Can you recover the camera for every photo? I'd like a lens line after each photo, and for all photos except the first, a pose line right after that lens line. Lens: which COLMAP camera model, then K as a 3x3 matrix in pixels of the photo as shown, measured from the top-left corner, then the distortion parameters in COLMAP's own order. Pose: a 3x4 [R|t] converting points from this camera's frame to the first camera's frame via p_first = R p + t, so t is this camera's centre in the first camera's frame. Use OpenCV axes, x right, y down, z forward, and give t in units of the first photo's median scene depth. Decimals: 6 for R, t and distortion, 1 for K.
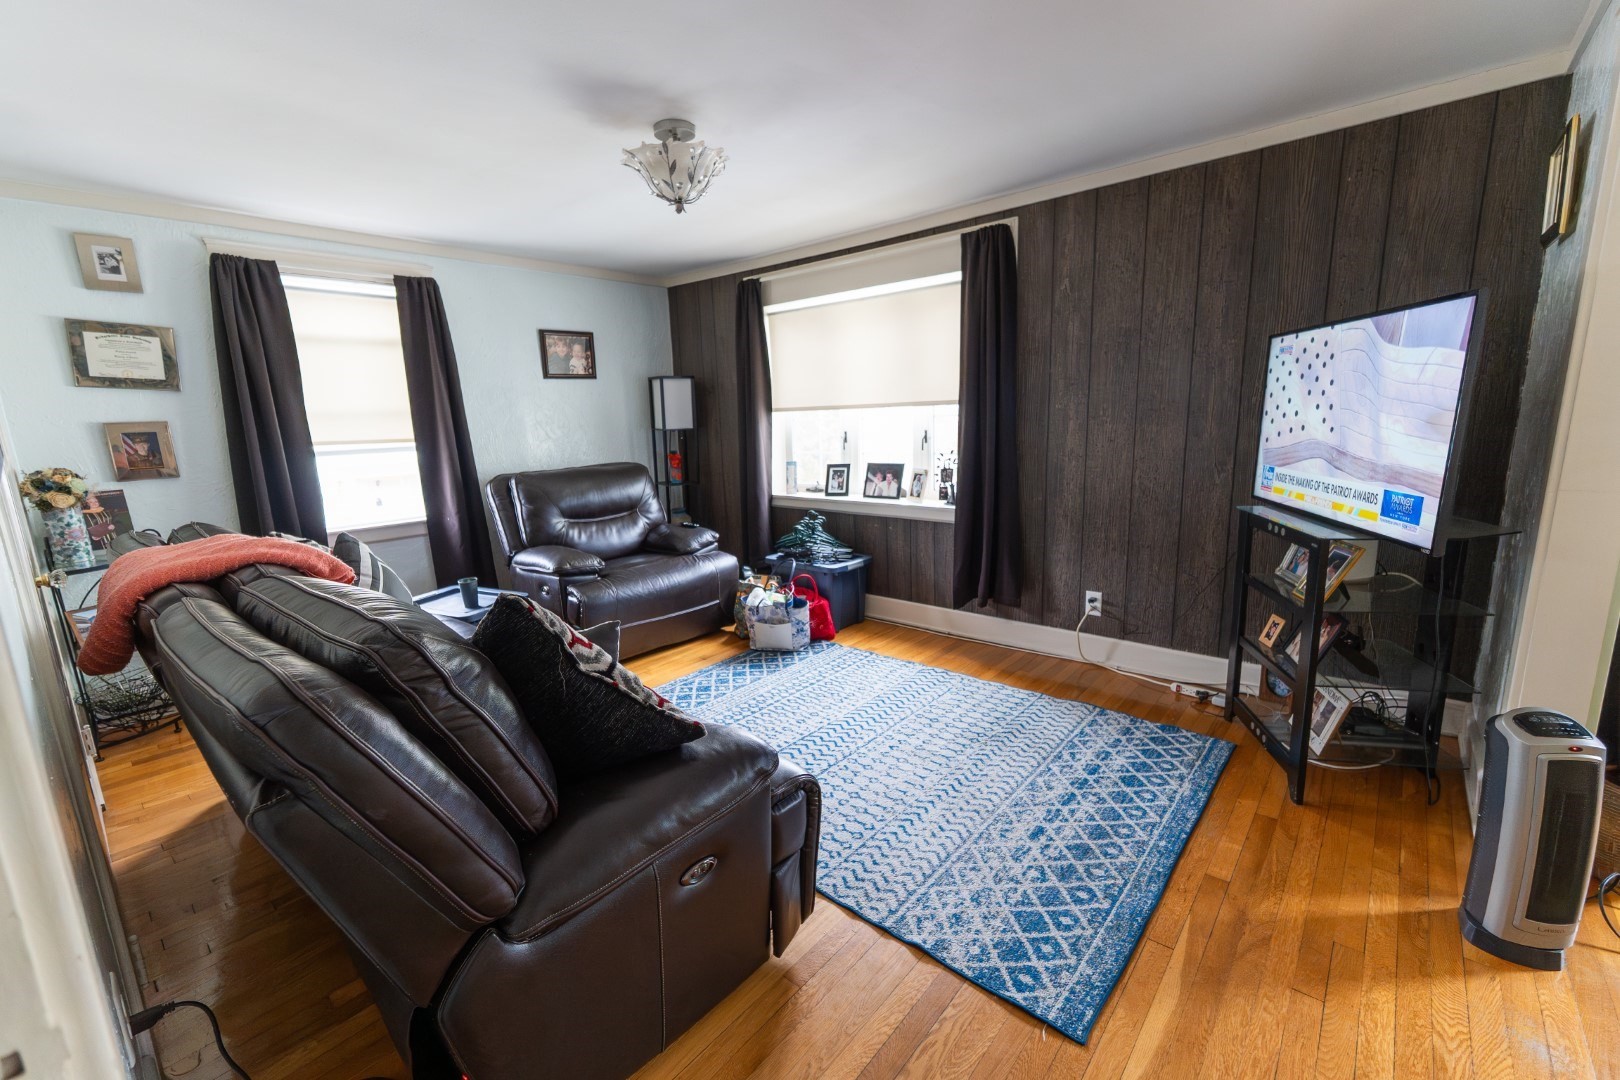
lens RADIAL K [[675.0, 0, 813.0], [0, 675.0, 538.3], [0, 0, 1]] dist [0.000645, 0.000392]
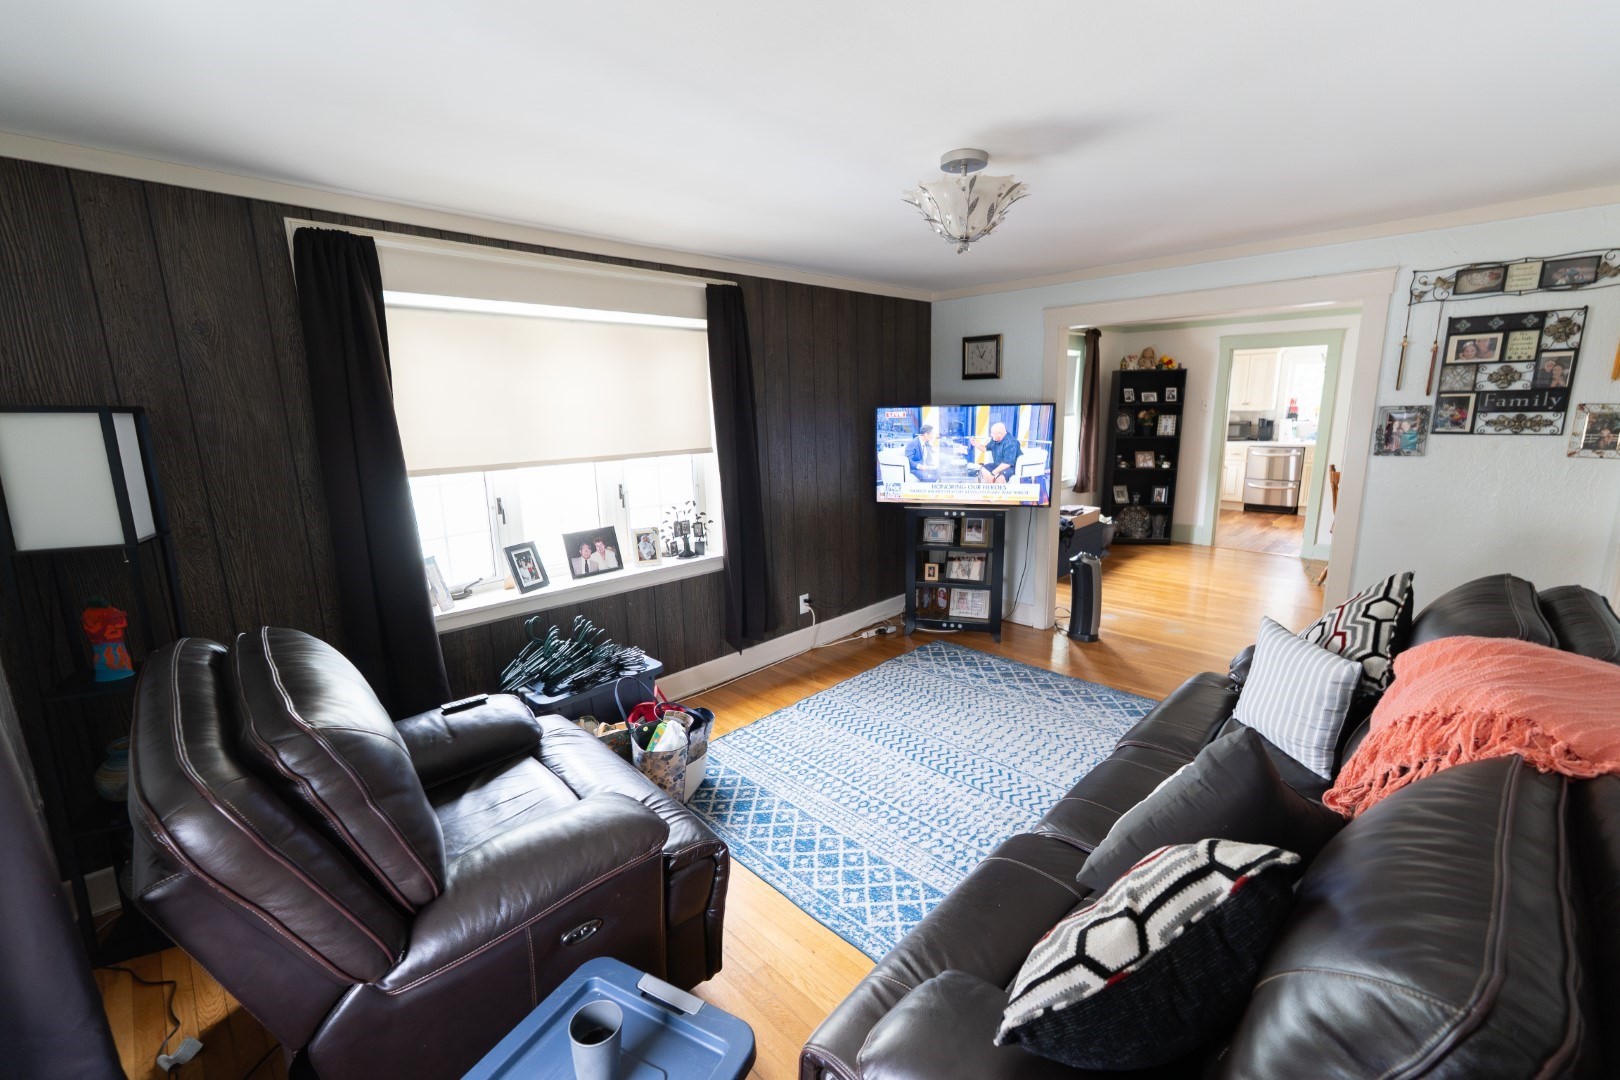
lens RADIAL K [[675.0, 0, 813.0], [0, 675.0, 538.3], [0, 0, 1]] dist [0.000645, 0.000392]
pose [[0.070042, -0.159159, 0.984765, -0.786397], [0.204970, 0.968422, 0.141939, -0.192969], [-0.976259, 0.191906, 0.100453, 0.803755]]
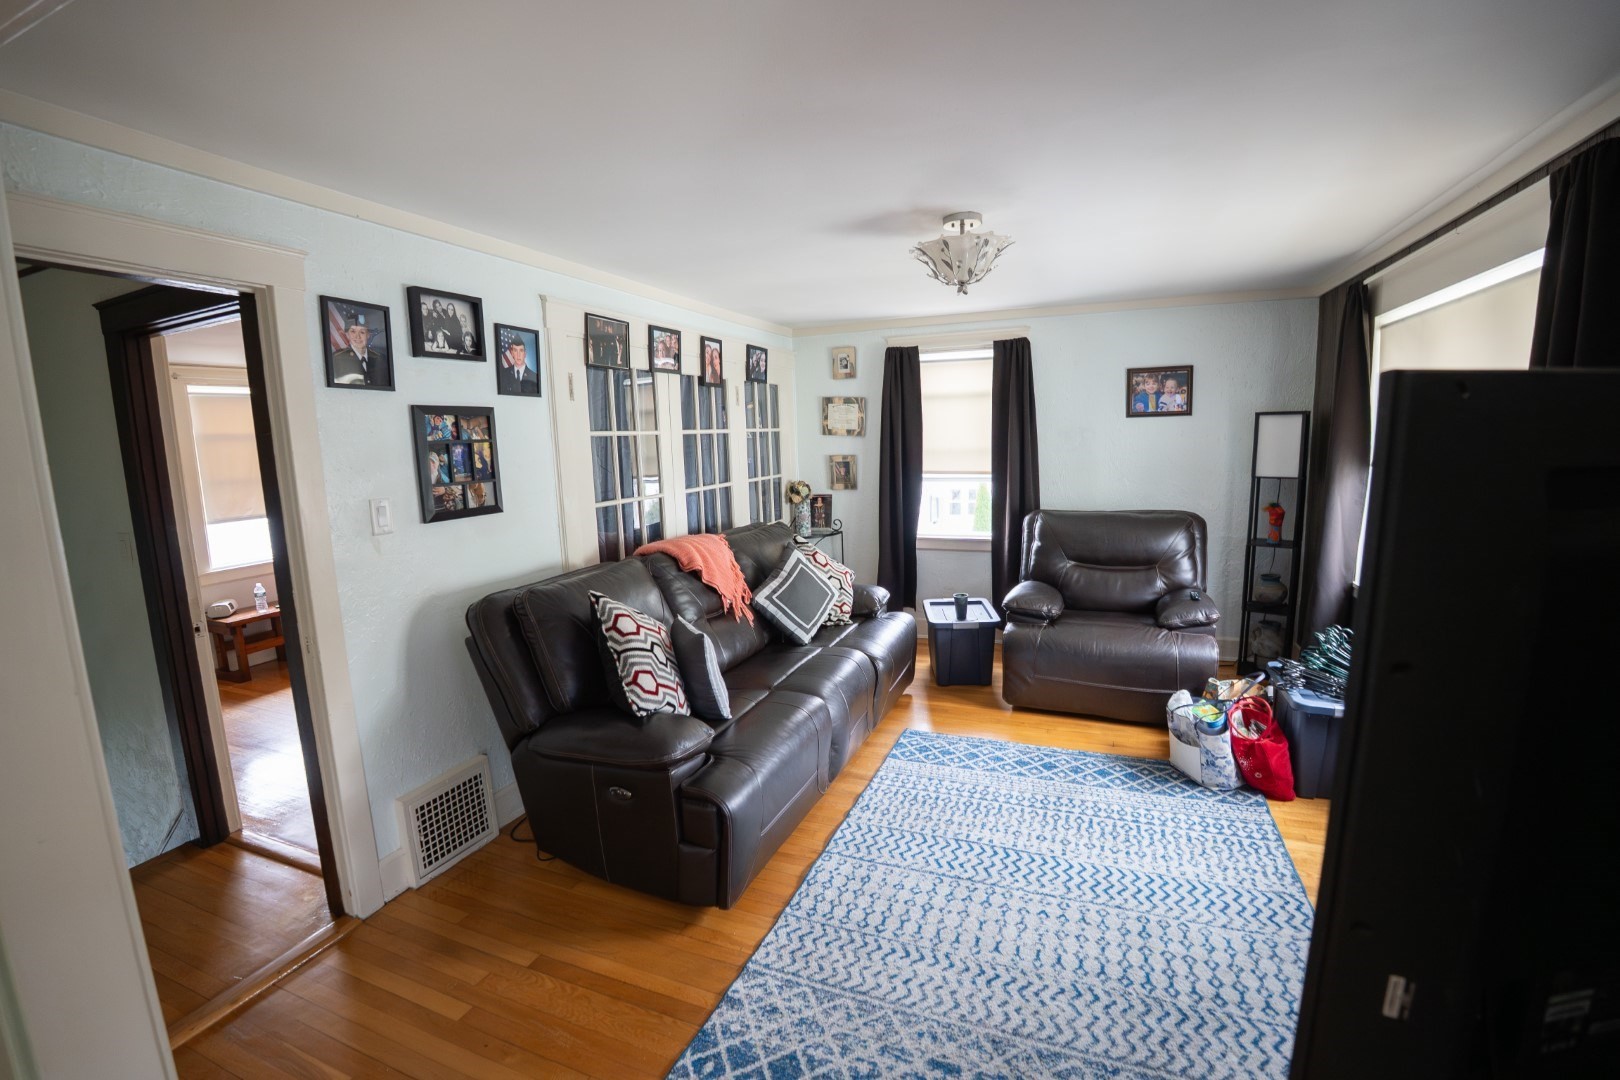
lens RADIAL K [[702.5, 0, 810.0], [0, 702.5, 540.0], [0, 0, 1]] dist [-0.063628, 0.000190]
pose [[0.315191, 0.161630, -0.935163, 0.545107], [-0.157875, 0.980590, 0.116270, -0.134240], [0.935805, 0.110992, 0.334590, 0.316882]]
